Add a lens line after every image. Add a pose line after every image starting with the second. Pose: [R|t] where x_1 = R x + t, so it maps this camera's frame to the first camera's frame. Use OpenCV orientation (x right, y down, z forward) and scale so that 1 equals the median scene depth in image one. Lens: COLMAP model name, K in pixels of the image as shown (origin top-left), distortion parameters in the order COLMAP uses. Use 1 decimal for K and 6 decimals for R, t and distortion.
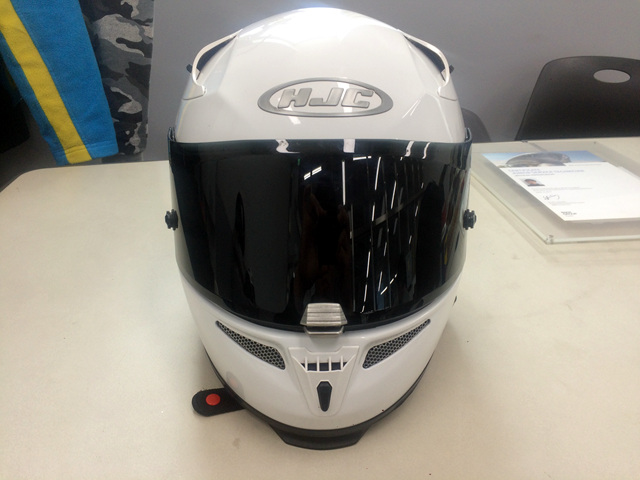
lens RADIAL K [[539.6, 0, 312.1], [0, 539.6, 239.1], [0, 0, 1]] dist [0.067472, -0.082430]
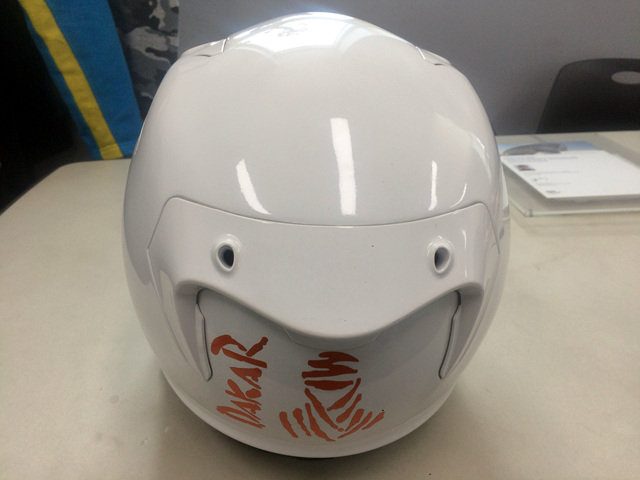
lens RADIAL K [[539.6, 0, 312.0], [0, 539.6, 241.1], [0, 0, 1]] dist [0.067472, -0.082430]
pose [[0.997118, -0.004125, -0.075752, 0.064875], [0.001571, 0.999429, -0.033738, 0.066247], [0.075848, 0.033521, 0.996556, -0.073728]]
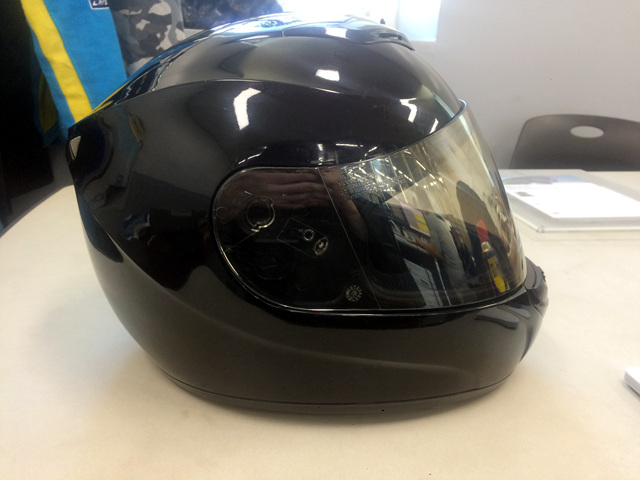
lens RADIAL K [[539.6, 0, 323.1], [0, 539.6, 234.5], [0, 0, 1]] dist [0.067472, -0.082430]
pose [[0.999404, -0.006671, 0.033863, -0.043623], [0.011973, 0.987226, -0.158875, 0.135911], [-0.032371, 0.159186, 0.986718, -0.069333]]
